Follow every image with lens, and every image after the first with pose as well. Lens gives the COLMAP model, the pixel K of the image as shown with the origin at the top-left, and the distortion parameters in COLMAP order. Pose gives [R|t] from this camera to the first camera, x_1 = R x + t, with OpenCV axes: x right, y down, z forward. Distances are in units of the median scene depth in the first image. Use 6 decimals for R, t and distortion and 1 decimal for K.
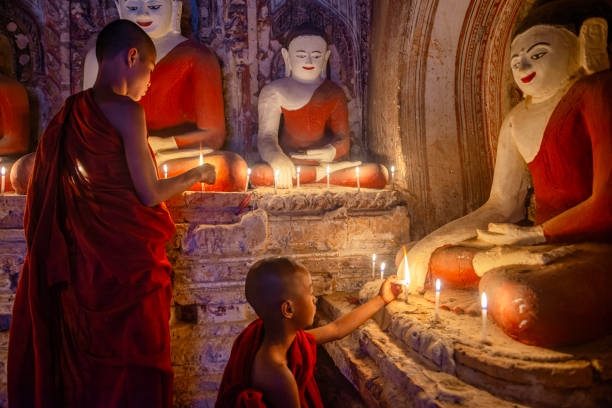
lens RADIAL K [[404.6, 0, 304.7], [0, 404.6, 207.0], [0, 0, 1]] dist [-0.004606, -0.000543]
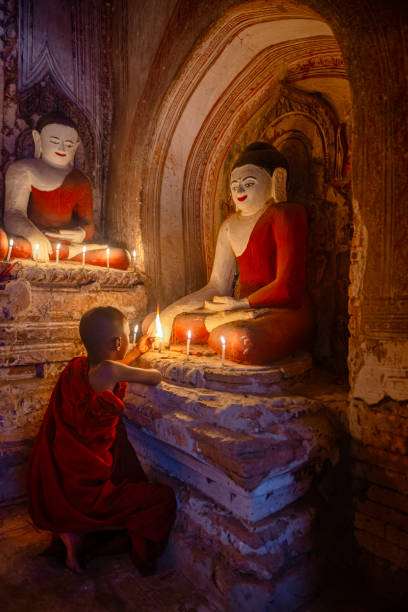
lens RADIAL K [[404.6, 0, 204.0], [0, 404.6, 306.0], [0, 0, 1]] dist [-0.004606, -0.000543]
pose [[0.870997, 0.032230, 0.490230, -0.192560], [-0.036583, 0.999330, -0.000702, 0.054664], [-0.489924, -0.017322, 0.871593, -0.156573]]
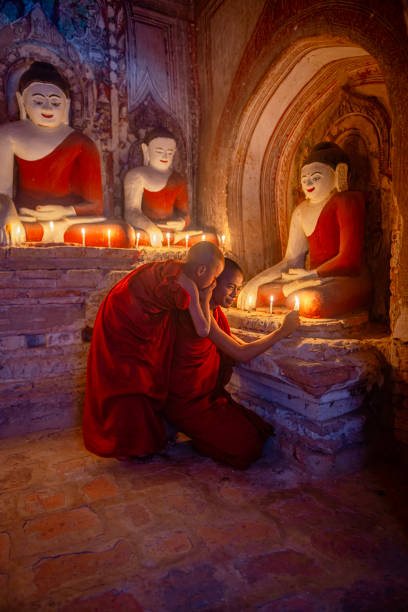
lens RADIAL K [[404.6, 0, 204.0], [0, 404.6, 306.0], [0, 0, 1]] dist [-0.004606, -0.000543]
pose [[0.941869, -0.019273, 0.335428, -0.370307], [-0.005288, 0.997379, 0.072158, 0.055296], [-0.335940, -0.069737, 0.939298, -0.421179]]
